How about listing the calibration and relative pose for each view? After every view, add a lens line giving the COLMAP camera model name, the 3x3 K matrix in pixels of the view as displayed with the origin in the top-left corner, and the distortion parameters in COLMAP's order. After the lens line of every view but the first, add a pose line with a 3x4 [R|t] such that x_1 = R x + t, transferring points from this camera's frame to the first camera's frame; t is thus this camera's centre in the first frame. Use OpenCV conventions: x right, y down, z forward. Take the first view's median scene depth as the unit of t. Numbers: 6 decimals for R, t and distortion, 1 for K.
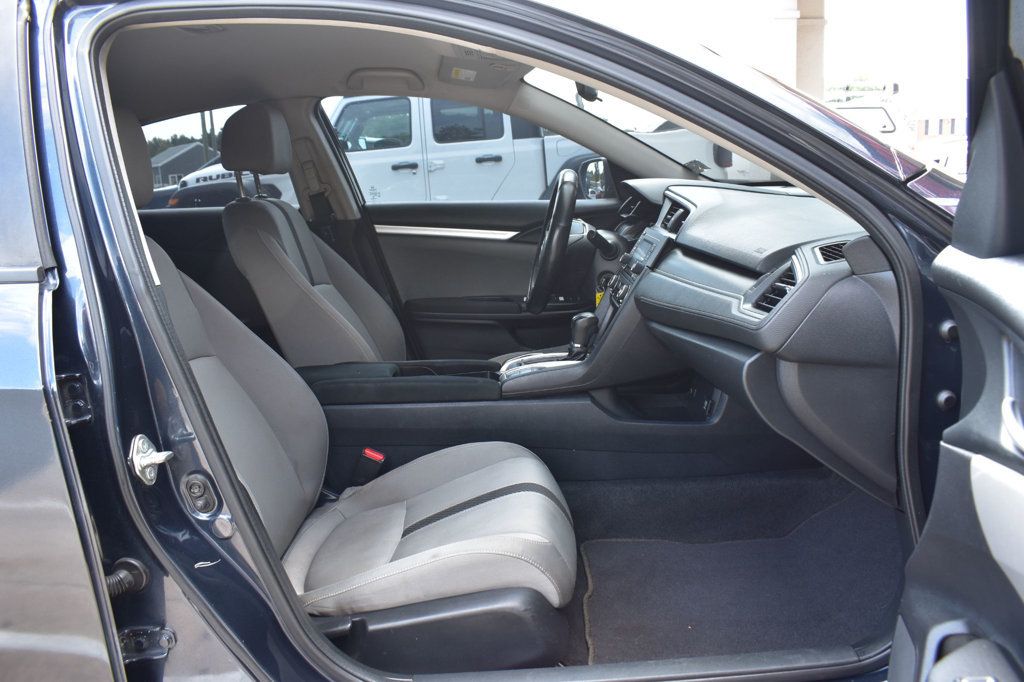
lens RADIAL K [[791.0, 0, 512.0], [0, 791.0, 341.0], [0, 0, 1]] dist [-0.108400, 0.010429]
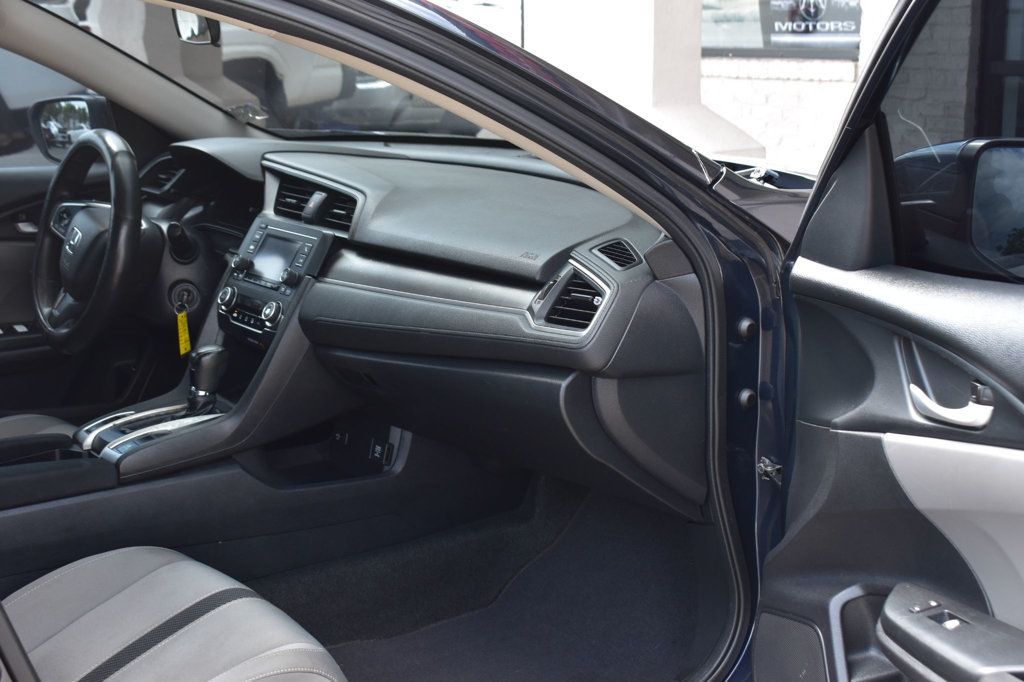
lens RADIAL K [[1484.4, 0, 512.0], [0, 1484.4, 341.0], [0, 0, 1]] dist [-0.142608, -0.032545]
pose [[0.801621, -0.101877, 0.589088, -0.507553], [0.105909, 0.993988, 0.027782, -0.052407], [-0.588376, 0.040119, 0.807591, -0.234267]]
